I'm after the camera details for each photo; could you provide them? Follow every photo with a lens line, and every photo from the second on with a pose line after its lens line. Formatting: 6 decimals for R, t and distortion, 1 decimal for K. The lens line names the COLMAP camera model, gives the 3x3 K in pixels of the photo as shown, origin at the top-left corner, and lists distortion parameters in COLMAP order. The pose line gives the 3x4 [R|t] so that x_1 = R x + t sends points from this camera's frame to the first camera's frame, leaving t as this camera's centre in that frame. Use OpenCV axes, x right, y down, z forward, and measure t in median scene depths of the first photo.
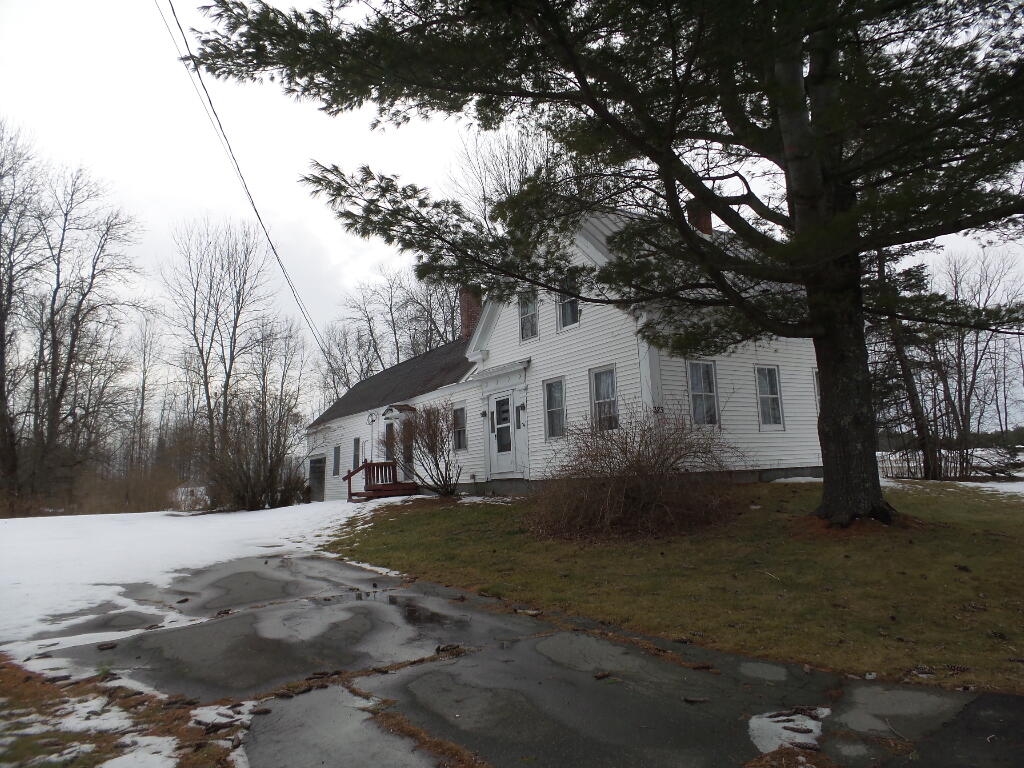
lens RADIAL K [[715.8, 0, 512.0], [0, 715.8, 384.0], [0, 0, 1]] dist [-0.011306, -0.002066]
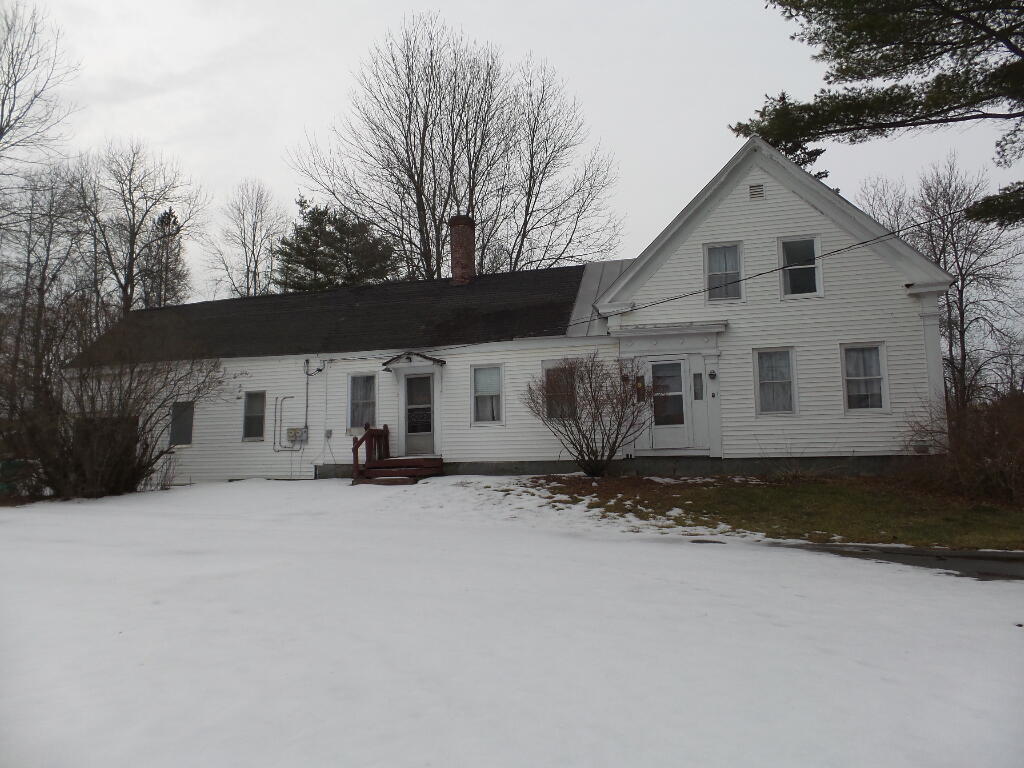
lens RADIAL K [[715.8, 0, 512.0], [0, 715.8, 384.0], [0, 0, 1]] dist [-0.011306, -0.002066]
pose [[0.756797, 0.099911, 0.645970, -0.718616], [-0.104485, 0.994033, -0.031334, 0.093792], [-0.645246, -0.043781, 0.762720, 0.472622]]
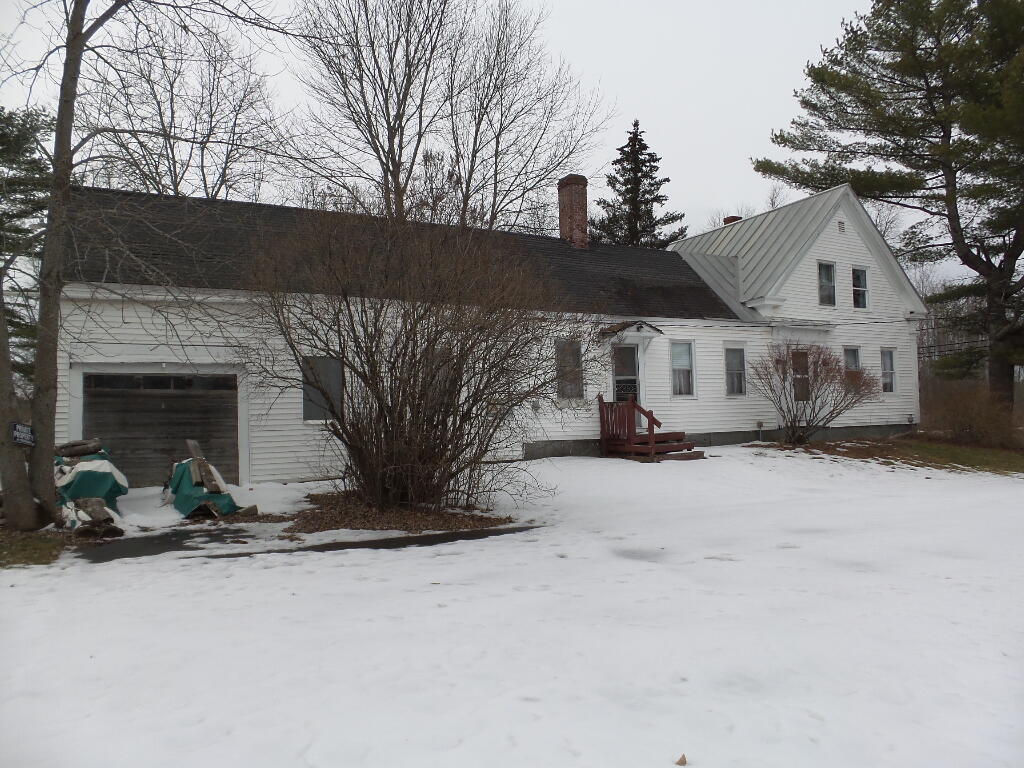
lens RADIAL K [[715.8, 0, 512.0], [0, 715.8, 384.0], [0, 0, 1]] dist [-0.011306, -0.002066]
pose [[0.073590, 0.101347, 0.992126, -1.109232], [-0.101012, 0.990464, -0.093685, 0.215085], [-0.992160, -0.093323, 0.083126, 1.356058]]
